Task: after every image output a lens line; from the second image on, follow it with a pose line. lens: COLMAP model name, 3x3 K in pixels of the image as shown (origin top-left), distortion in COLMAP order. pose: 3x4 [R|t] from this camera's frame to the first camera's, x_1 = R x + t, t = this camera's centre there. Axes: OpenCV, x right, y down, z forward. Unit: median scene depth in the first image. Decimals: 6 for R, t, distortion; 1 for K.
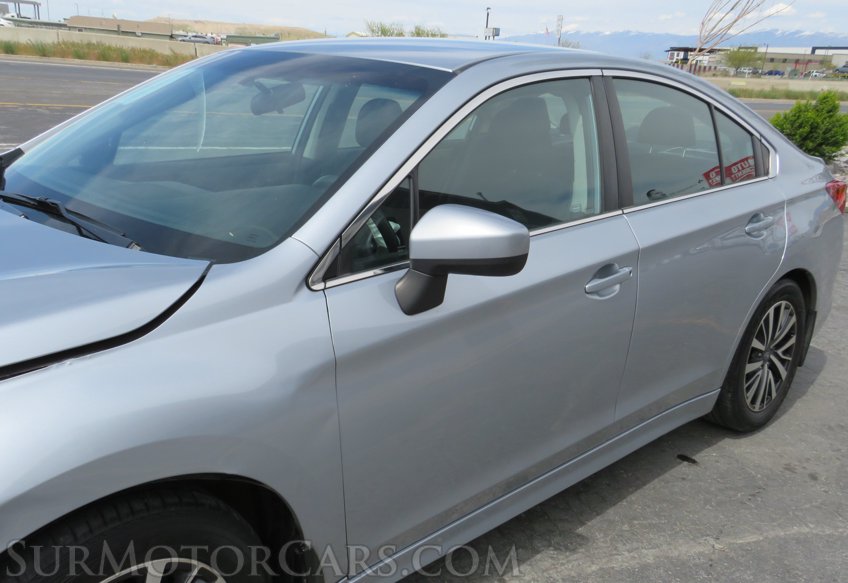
lens RADIAL K [[781.9, 0, 415.4], [0, 781.9, 290.4], [0, 0, 1]] dist [0.118262, 0.000000]
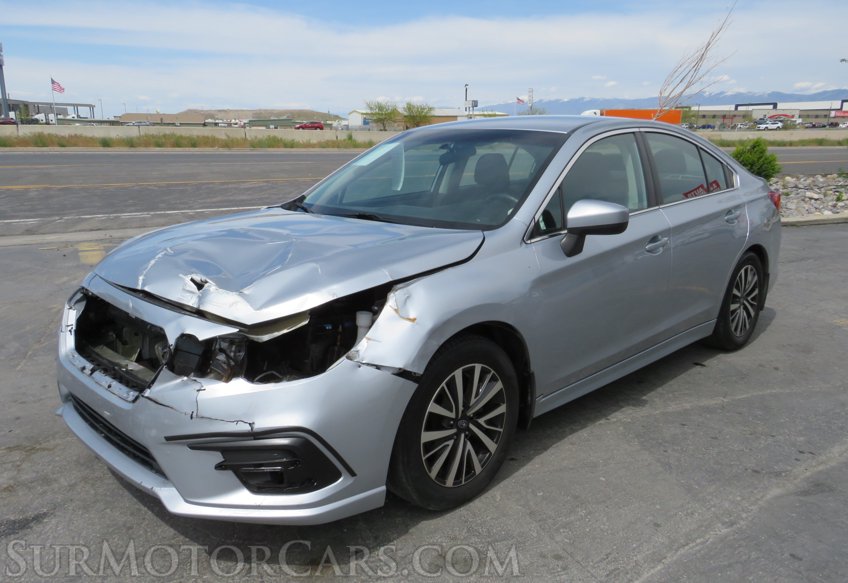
lens RADIAL K [[680.9, 0, 416.5], [0, 680.9, 291.3], [0, 0, 1]] dist [0.059564, -0.021827]
pose [[0.998297, -0.058088, 0.005437, -0.202919], [0.058293, 0.996936, -0.052152, 0.093111], [-0.002391, 0.052380, 0.998624, -0.350016]]
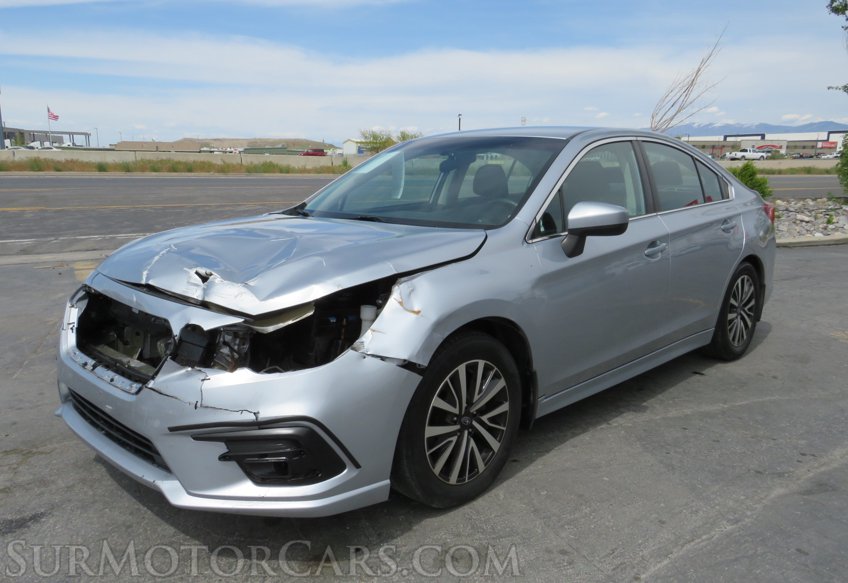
lens RADIAL K [[680.9, 0, 417.0], [0, 680.9, 292.1], [0, 0, 1]] dist [0.059564, -0.021827]
pose [[0.998228, -0.056763, 0.017837, -0.215736], [0.058160, 0.994132, -0.091208, 0.127643], [-0.012555, 0.092084, 0.995672, -0.350197]]
